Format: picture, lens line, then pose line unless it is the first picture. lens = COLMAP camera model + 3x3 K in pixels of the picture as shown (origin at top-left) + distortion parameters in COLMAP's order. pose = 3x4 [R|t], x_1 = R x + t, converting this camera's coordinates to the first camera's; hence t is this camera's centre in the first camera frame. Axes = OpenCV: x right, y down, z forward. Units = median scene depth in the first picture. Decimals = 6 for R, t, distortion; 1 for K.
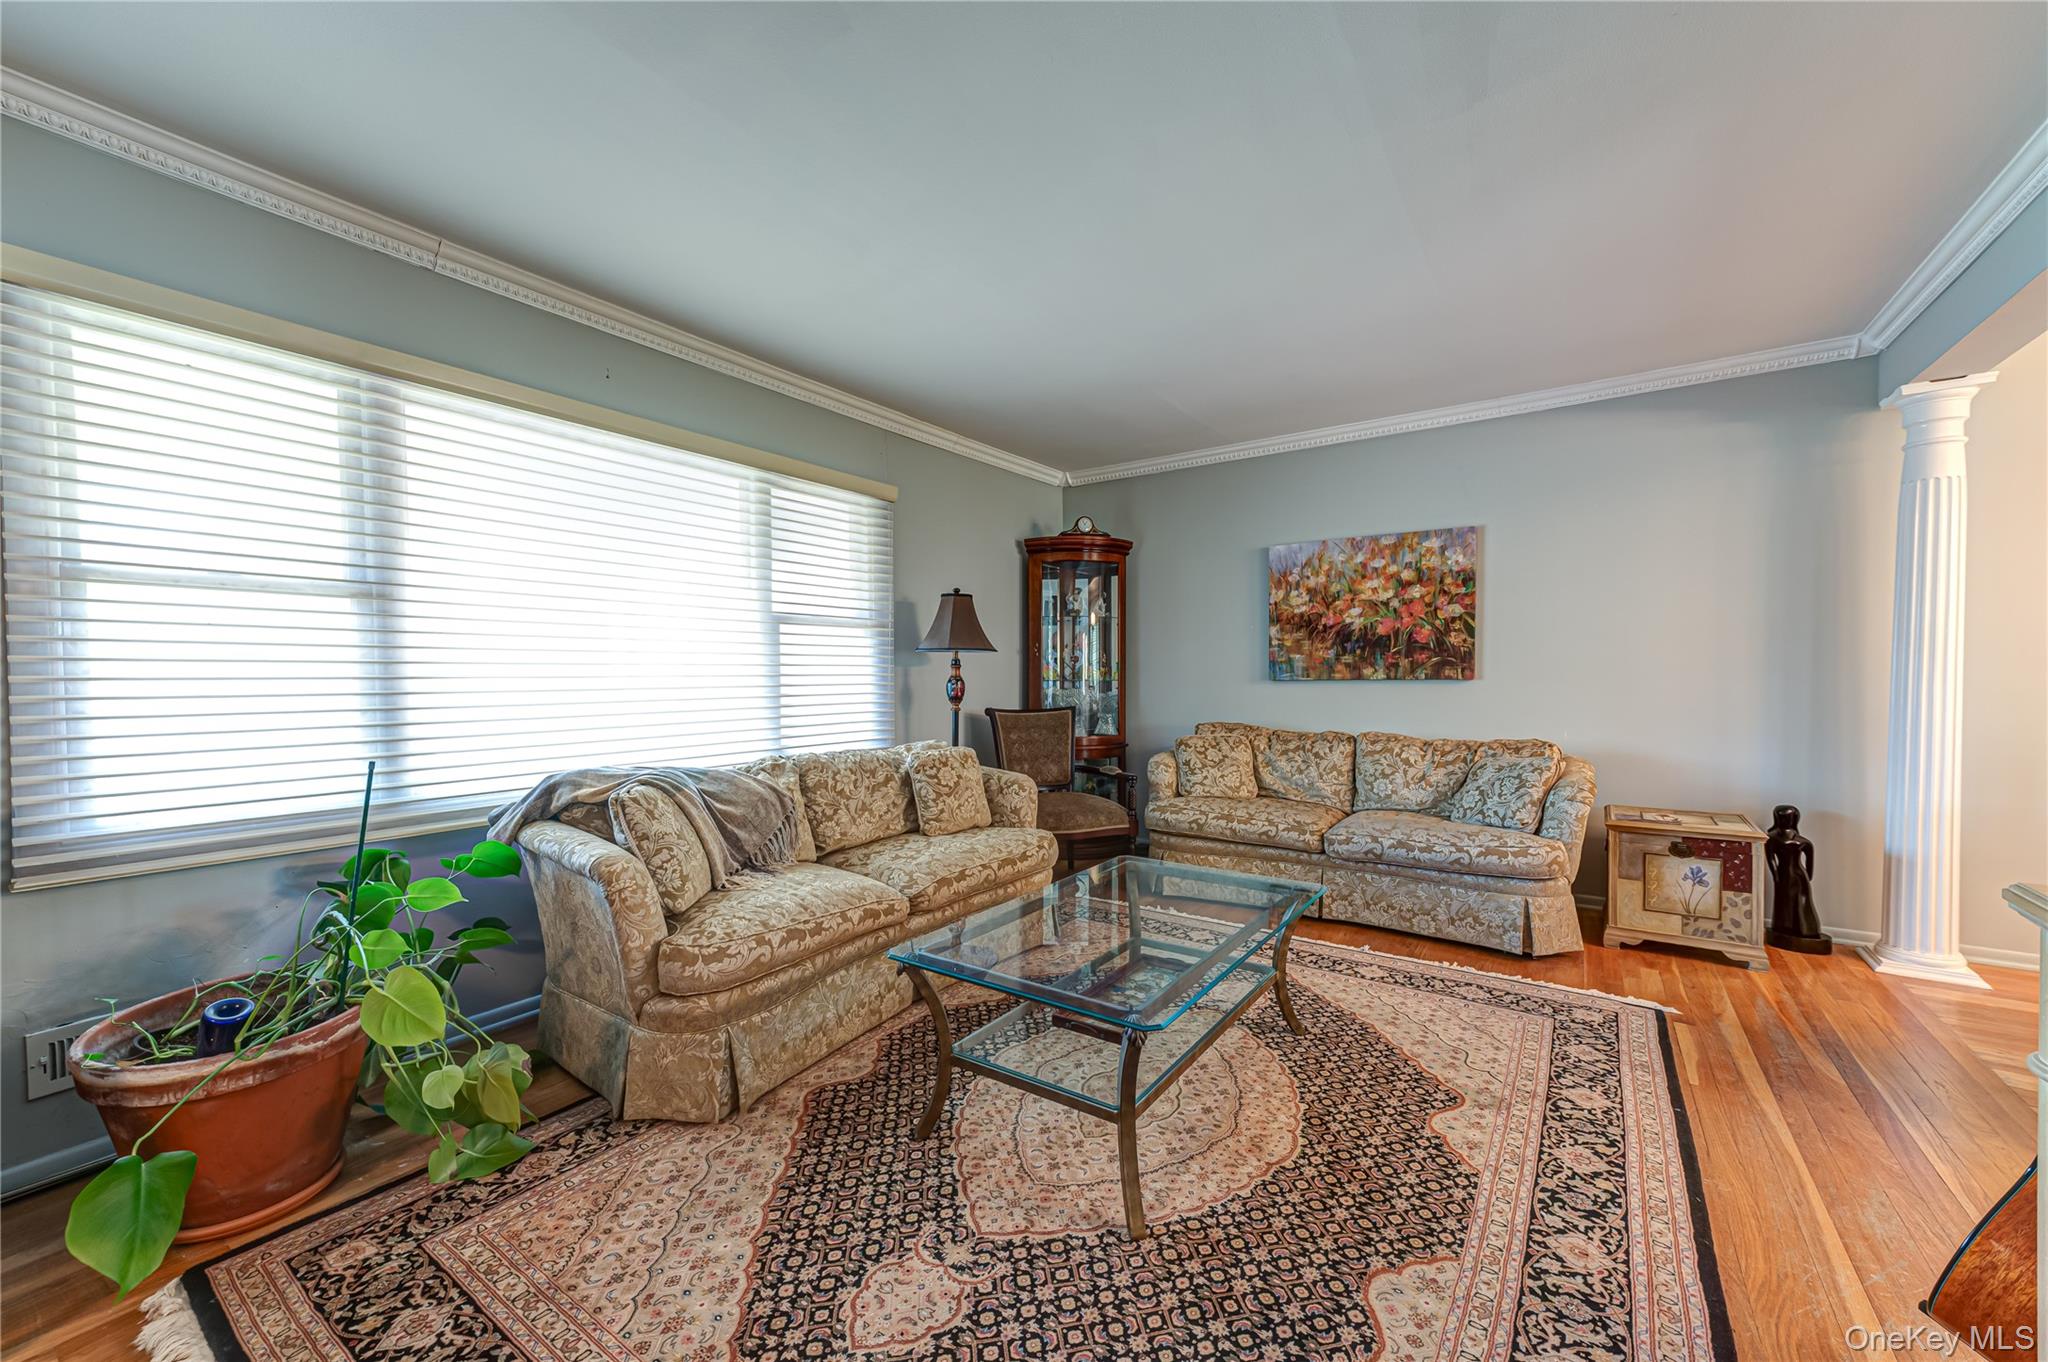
lens RADIAL K [[802.8, 0, 1018.8], [0, 802.8, 691.6], [0, 0, 1]] dist [0.016303, -0.000333]
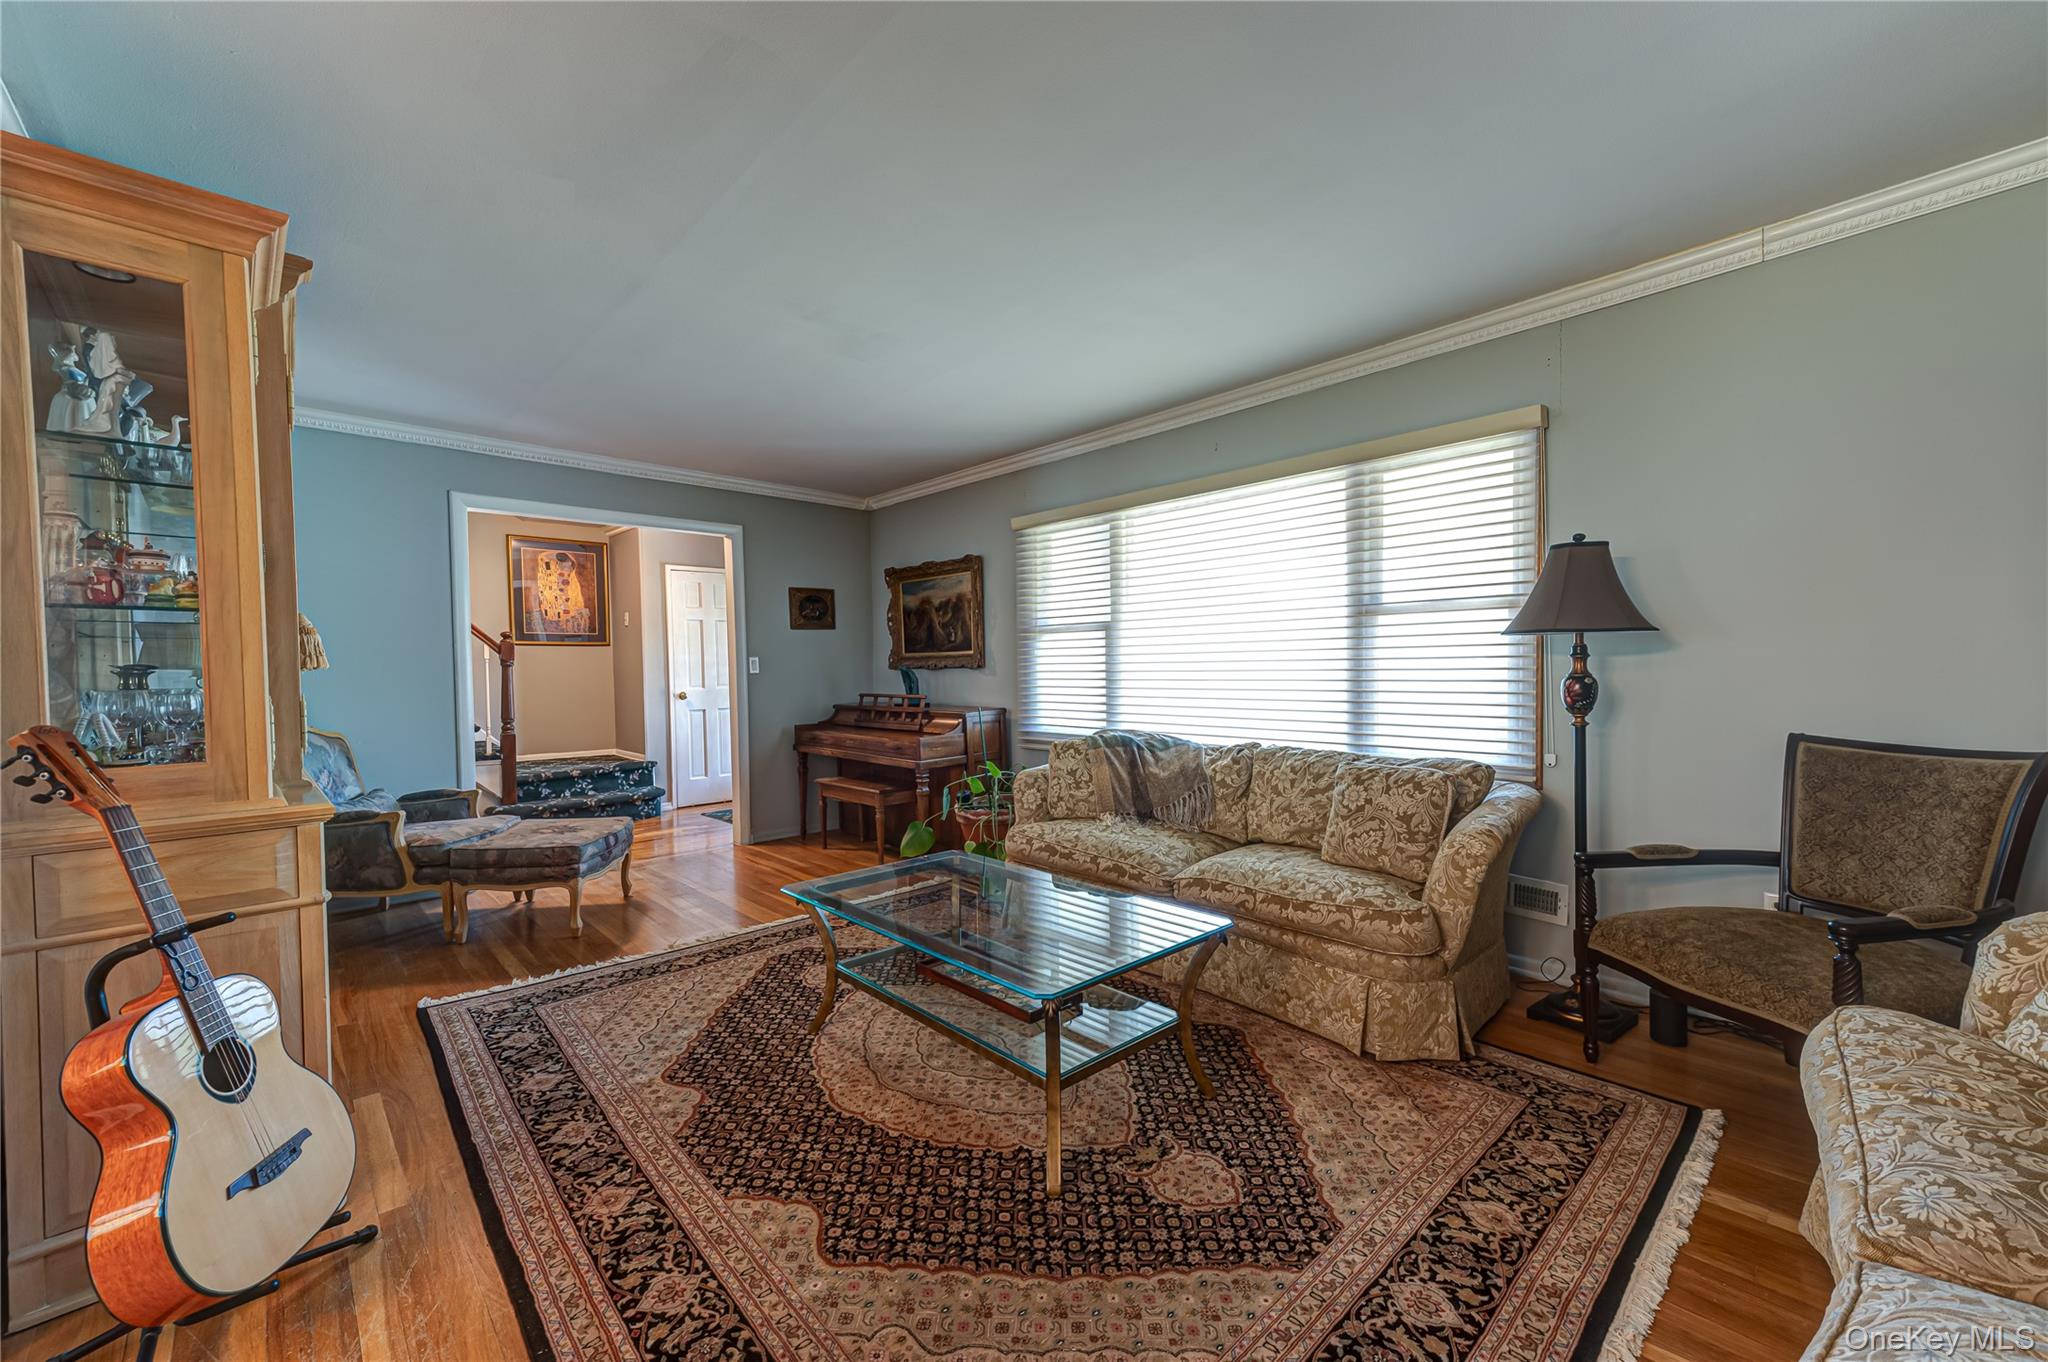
lens RADIAL K [[802.8, 0, 1018.8], [0, 802.8, 691.6], [0, 0, 1]] dist [0.016303, -0.000333]
pose [[-0.211237, 0.035895, -0.976776, 1.512752], [-0.010619, 0.999182, 0.039015, -0.055943], [0.977377, 0.018613, -0.210683, 1.639728]]
